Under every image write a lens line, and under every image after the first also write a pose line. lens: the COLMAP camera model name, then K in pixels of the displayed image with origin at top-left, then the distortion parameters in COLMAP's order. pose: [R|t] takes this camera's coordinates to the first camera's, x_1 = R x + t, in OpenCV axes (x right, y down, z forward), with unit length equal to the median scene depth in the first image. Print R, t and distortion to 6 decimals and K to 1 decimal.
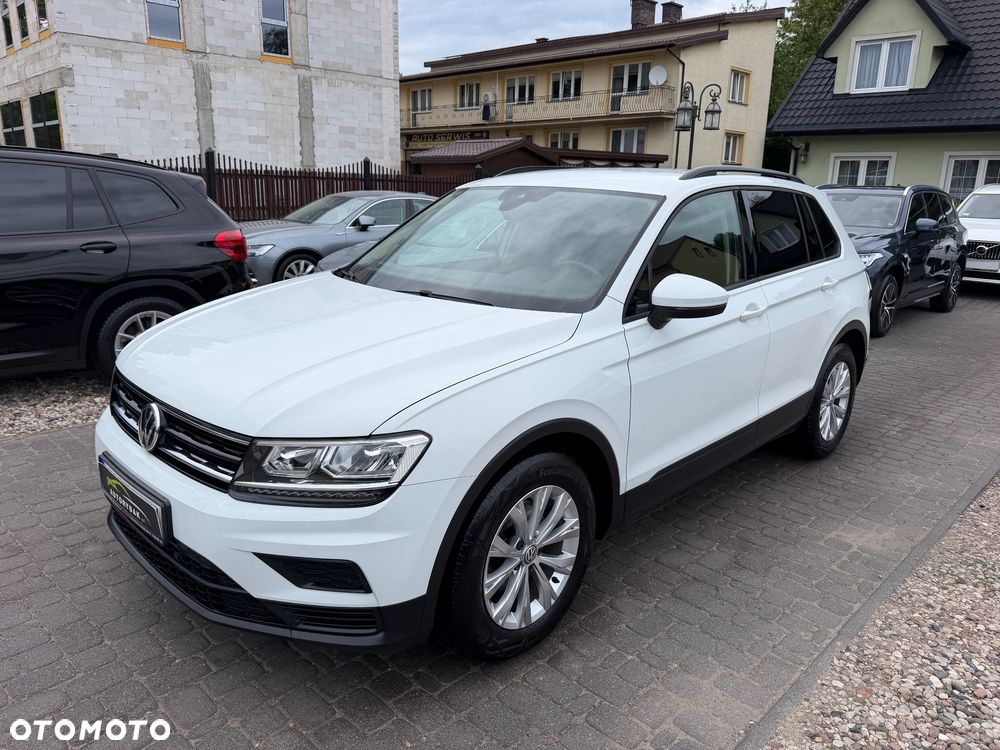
lens RADIAL K [[710.4, 0, 495.0], [0, 710.4, 364.7], [0, 0, 1]] dist [0.014299, -0.022205]
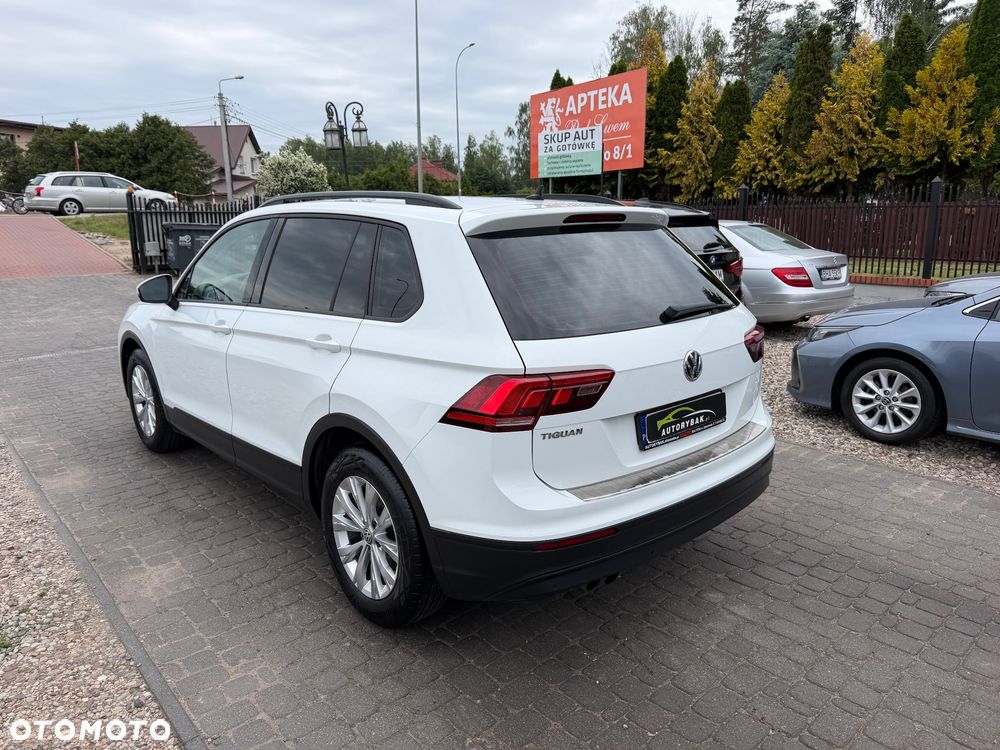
lens RADIAL K [[710.4, 0, 490.5], [0, 710.4, 373.0], [0, 0, 1]] dist [0.014299, -0.022205]
pose [[-0.077848, 0.189623, -0.978766, 1.365627], [-0.235356, 0.950501, 0.202867, -0.316371], [0.968786, 0.246151, -0.029366, 1.393705]]
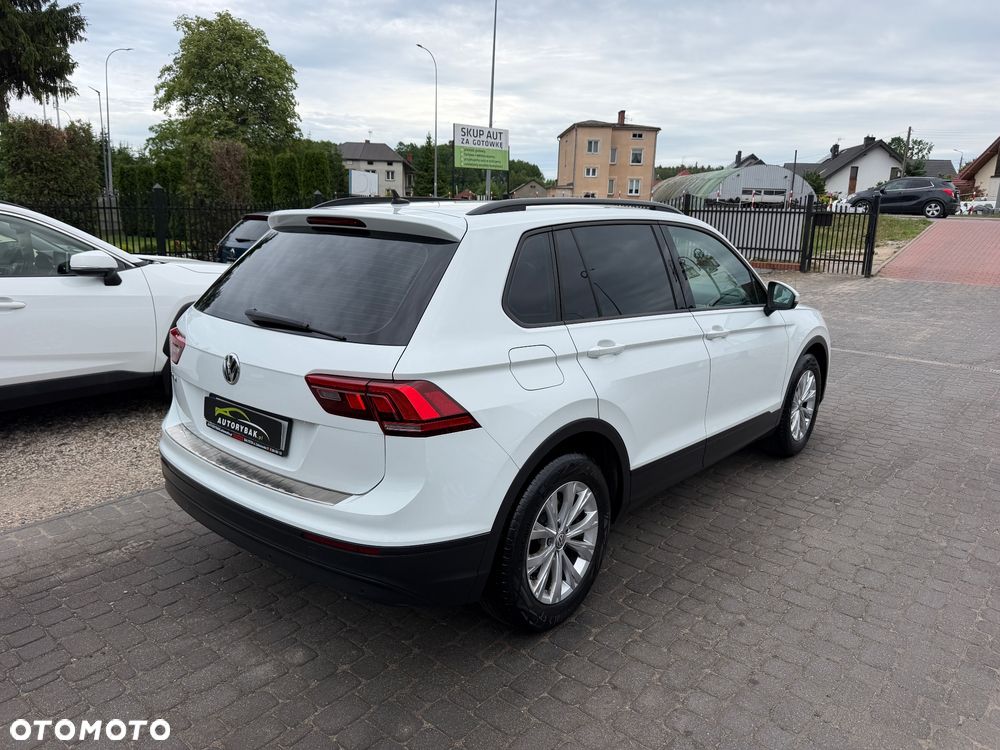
lens RADIAL K [[710.4, 0, 501.6], [0, 710.4, 371.8], [0, 0, 1]] dist [0.014299, -0.022205]
pose [[-0.995968, -0.036046, -0.082145, 0.376877], [-0.069273, 0.890848, 0.448989, -0.578876], [0.056994, 0.452869, -0.889754, 2.273502]]
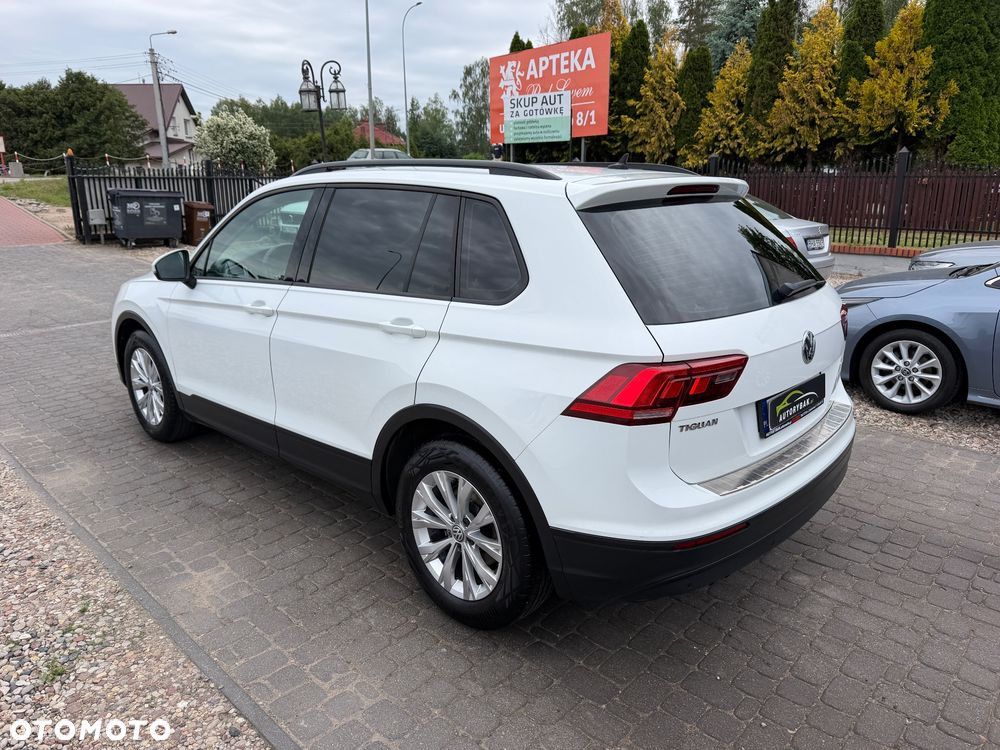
lens RADIAL K [[710.4, 0, 502.8], [0, 710.4, 375.3], [0, 0, 1]] dist [0.014299, -0.022205]
pose [[0.015233, 0.236416, -0.971533, 1.312597], [-0.239338, 0.944261, 0.226027, -0.283452], [0.970817, 0.229082, 0.070967, 1.230626]]
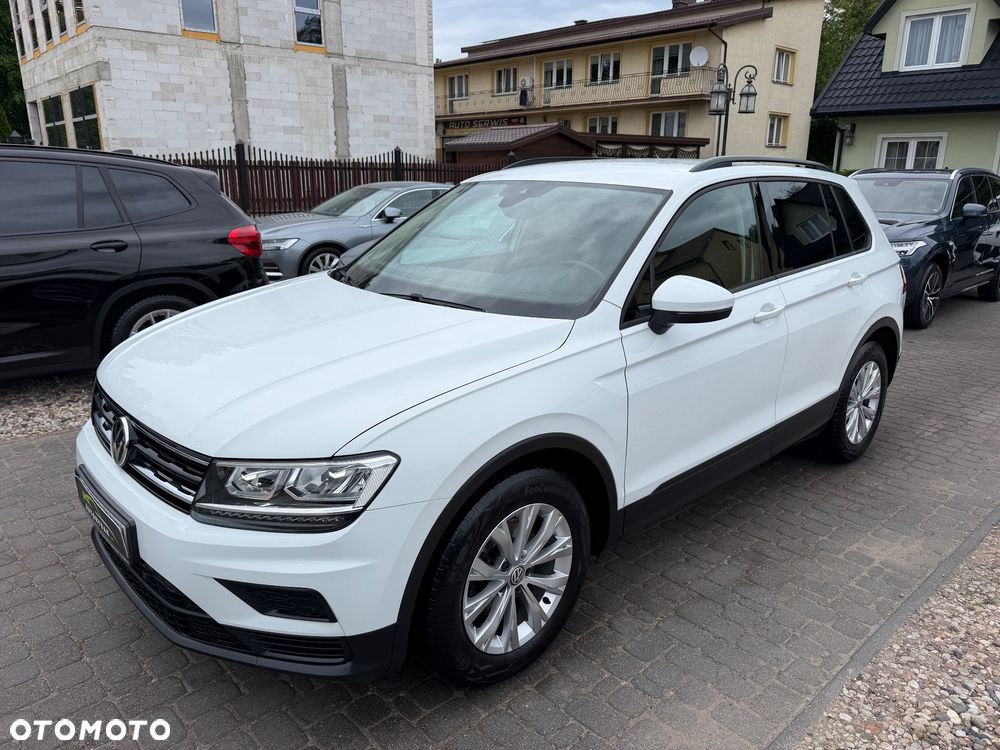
lens RADIAL K [[710.4, 0, 504.0], [0, 710.4, 371.8], [0, 0, 1]] dist [0.014299, -0.022205]
pose [[0.998988, -0.001785, -0.044932, 0.052803], [0.003008, 0.999626, 0.027166, -0.021430], [0.044866, -0.027274, 0.998621, 0.041215]]
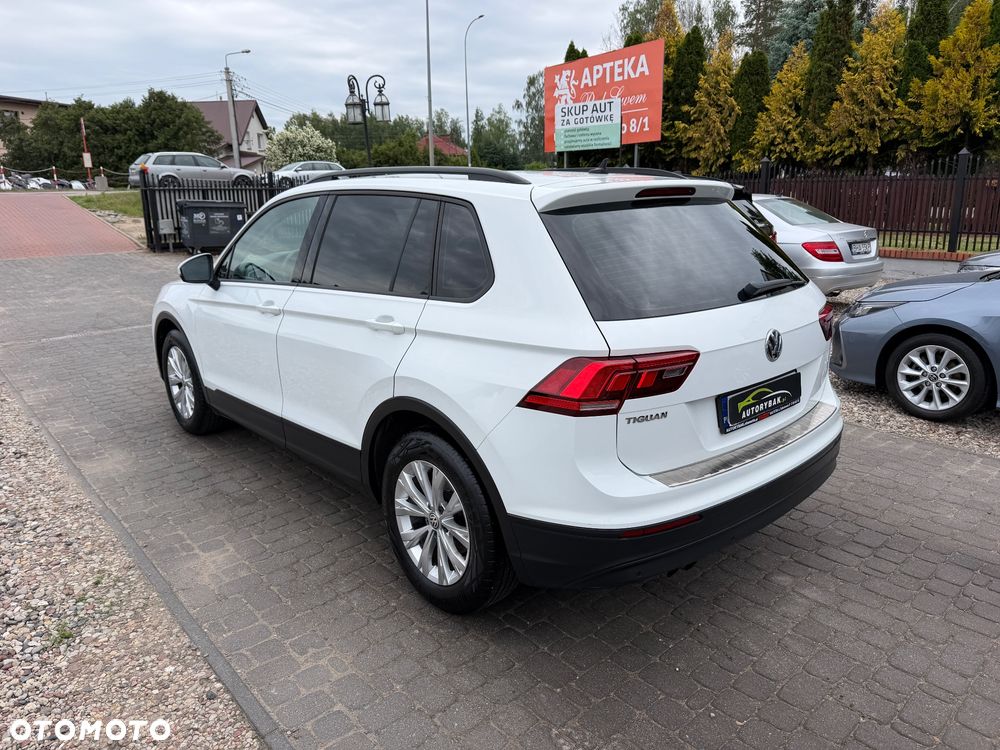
lens RADIAL K [[710.4, 0, 501.4], [0, 710.4, 368.8], [0, 0, 1]] dist [0.014299, -0.022205]
pose [[-0.073362, 0.217070, -0.973395, 1.346540], [-0.229758, 0.946093, 0.228298, -0.301199], [0.970479, 0.240394, -0.019534, 1.326215]]
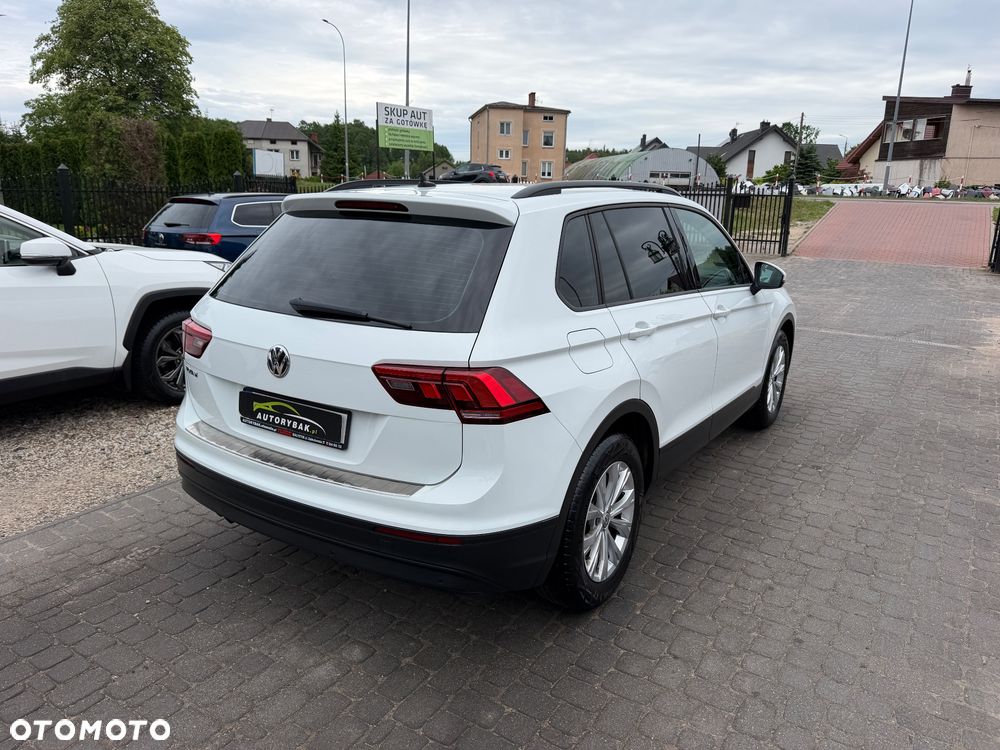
lens RADIAL K [[710.4, 0, 508.5], [0, 710.4, 372.8], [0, 0, 1]] dist [0.014299, -0.022205]
pose [[-0.977546, -0.001112, -0.210721, 0.525601], [-0.100223, 0.882096, 0.460285, -0.567510], [0.185365, 0.471069, -0.862400, 2.253870]]
